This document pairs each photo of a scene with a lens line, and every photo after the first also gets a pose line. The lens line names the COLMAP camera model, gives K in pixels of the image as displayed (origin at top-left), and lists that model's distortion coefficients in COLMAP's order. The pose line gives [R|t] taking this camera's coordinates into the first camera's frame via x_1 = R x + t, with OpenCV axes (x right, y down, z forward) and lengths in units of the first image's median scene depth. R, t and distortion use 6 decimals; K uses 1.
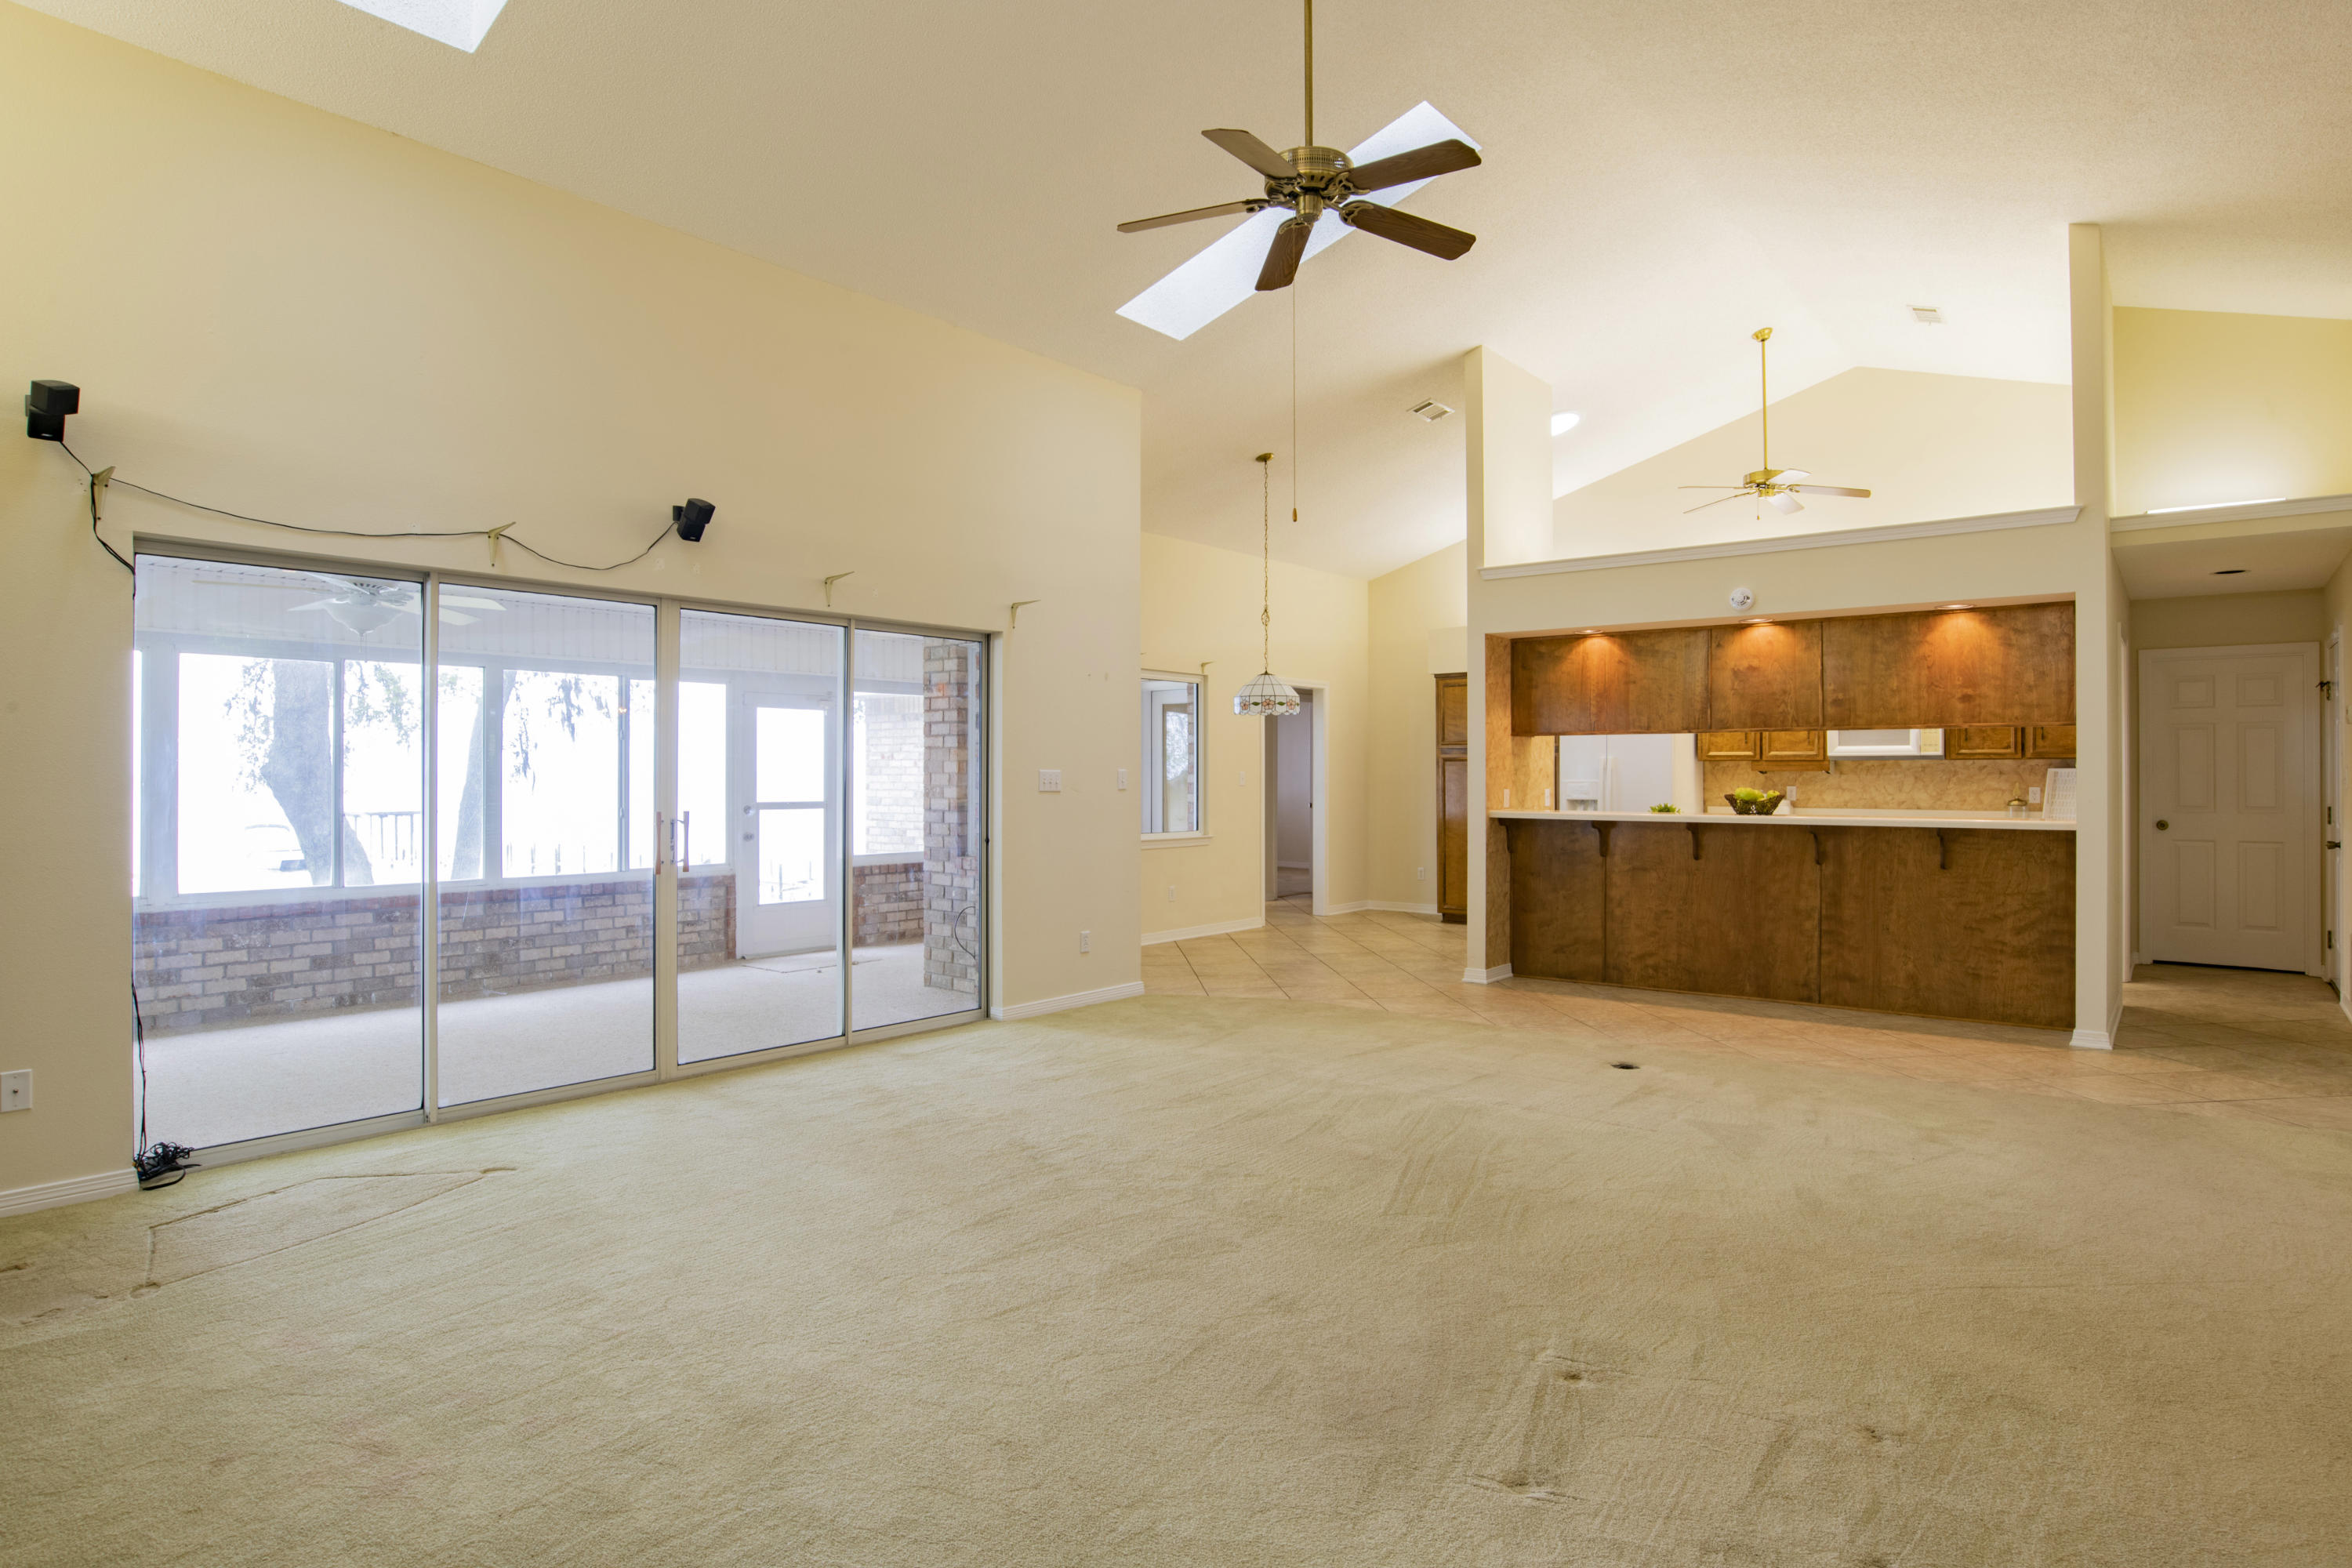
lens RADIAL K [[1235.7, 0, 1219.8], [0, 1235.7, 787.7], [0, 0, 1]] dist [-0.047692, 0.010712]
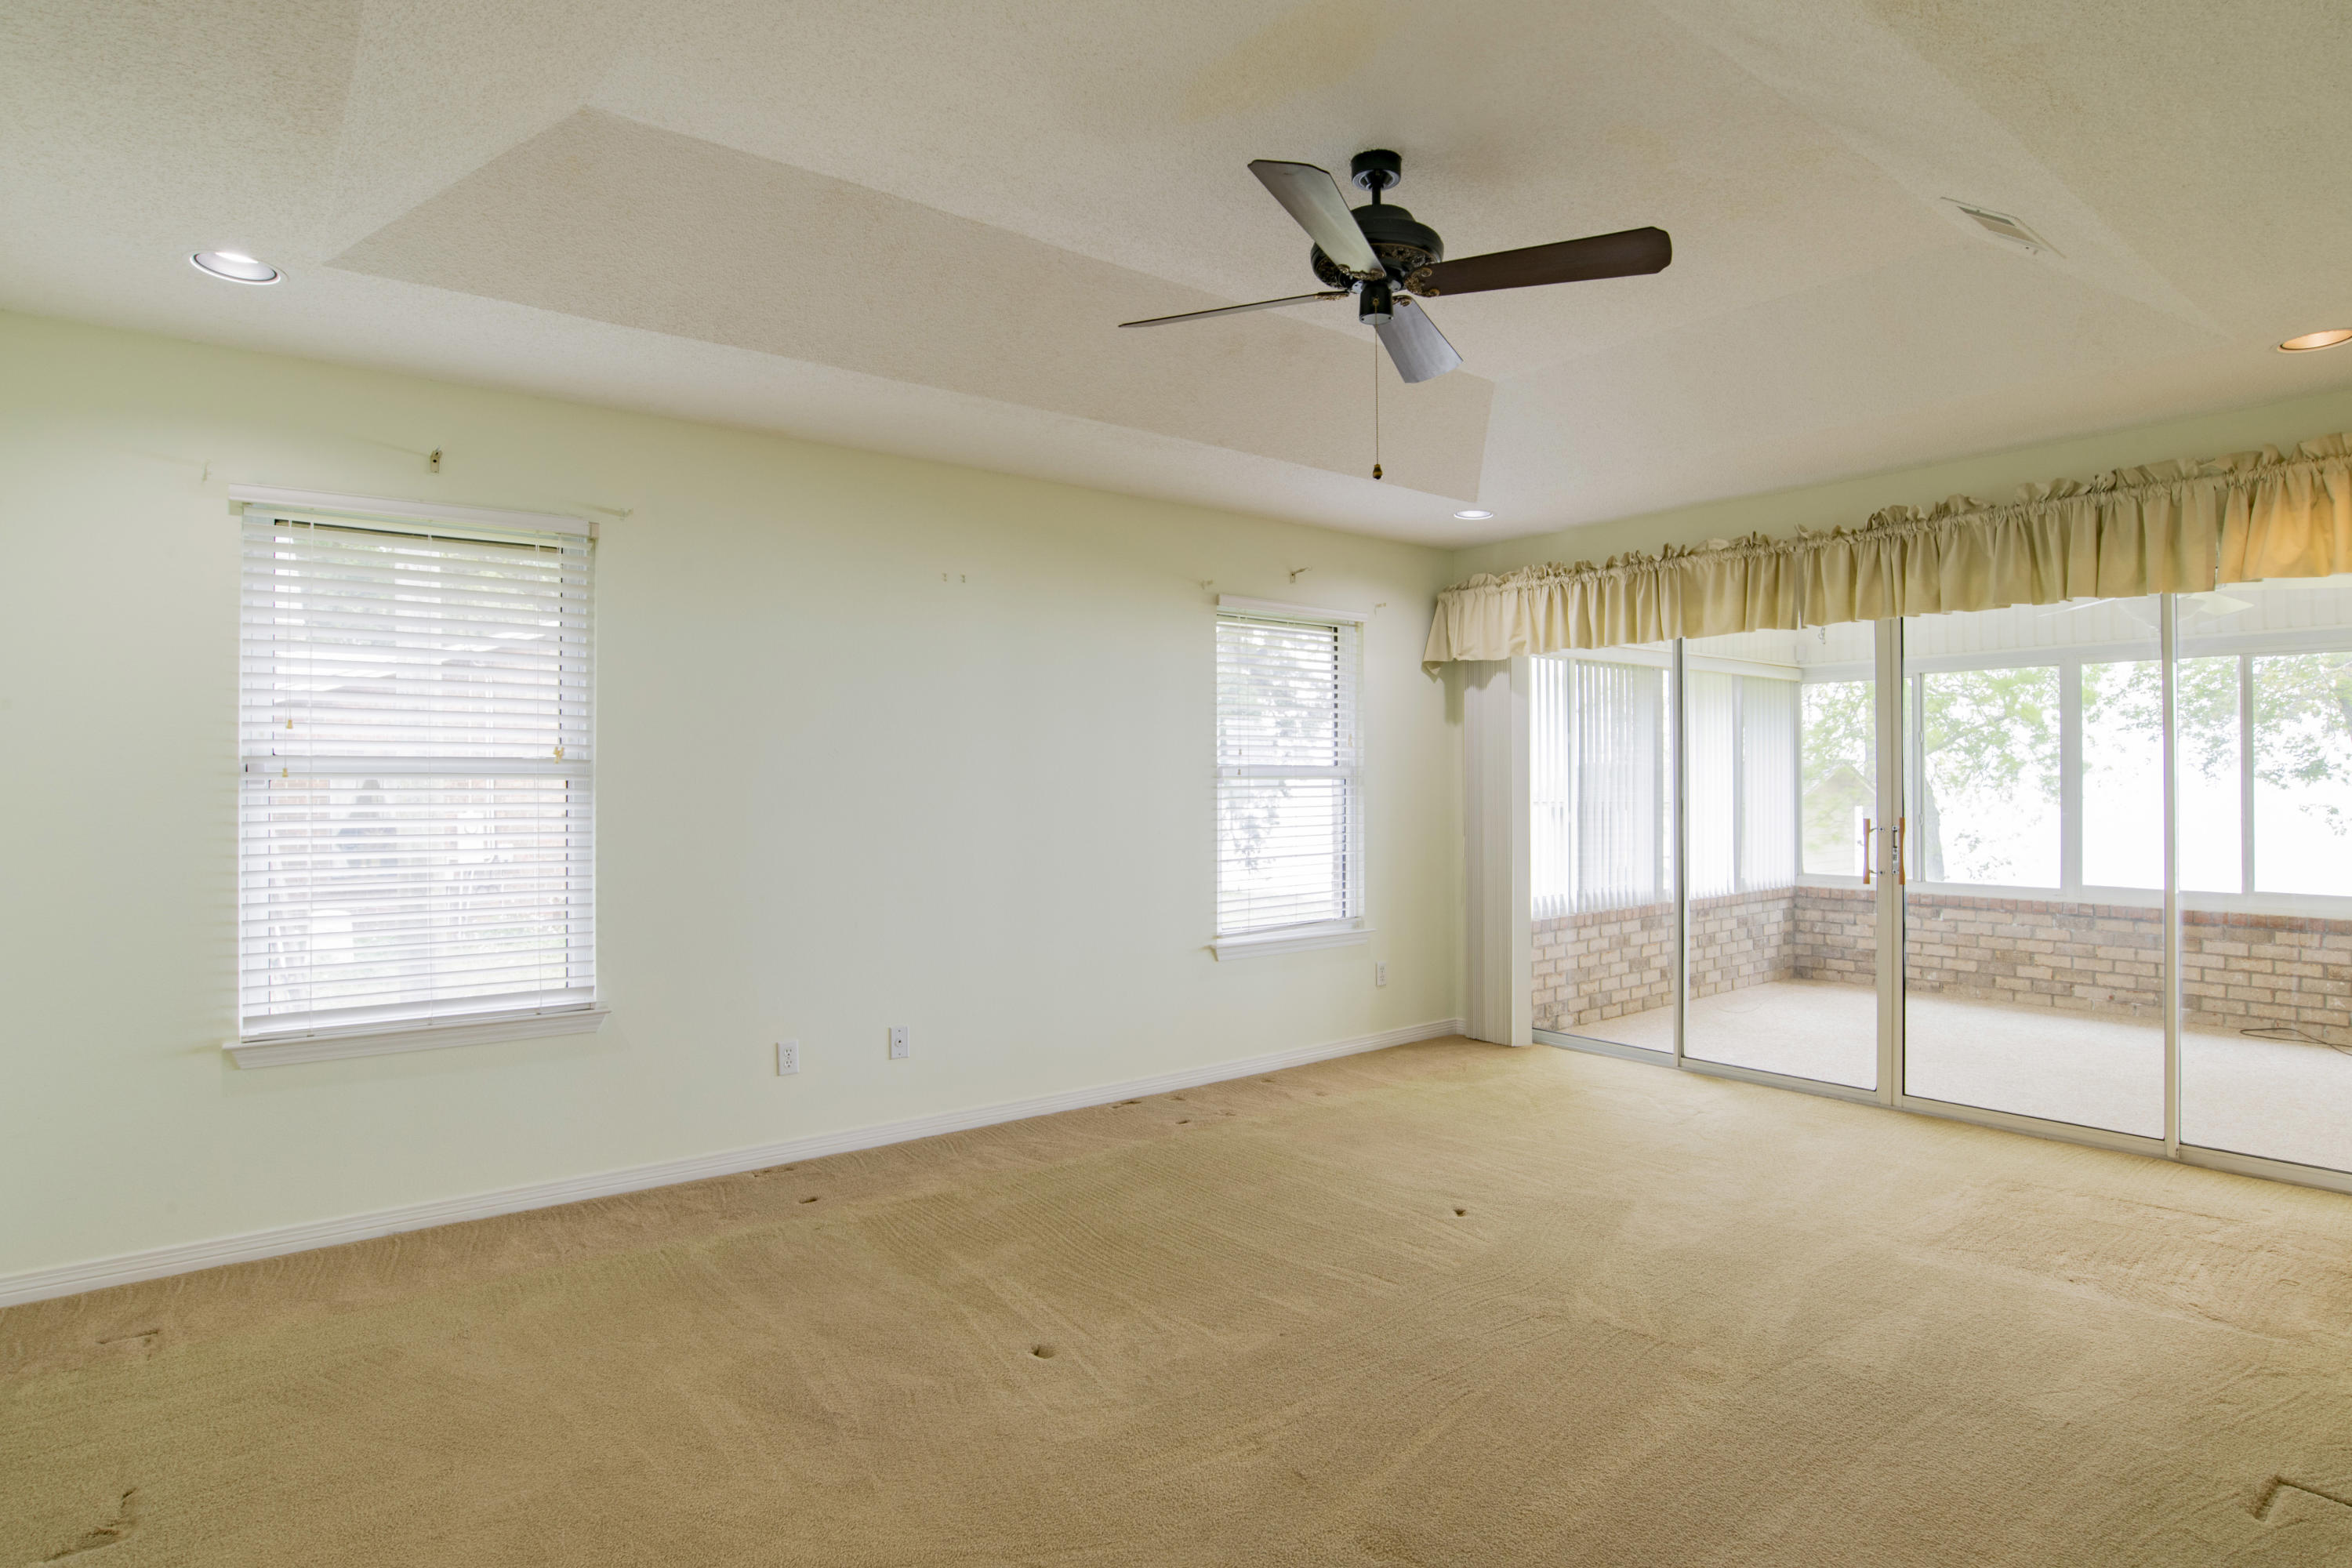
lens RADIAL K [[1235.7, 0, 1176.8], [0, 1235.7, 779.2], [0, 0, 1]] dist [-0.047692, 0.010712]
pose [[-0.212788, -0.000005, -0.977098, 0.414842], [-0.007524, 0.999970, 0.001633, -0.005441], [0.977069, 0.007699, -0.212782, 0.485740]]
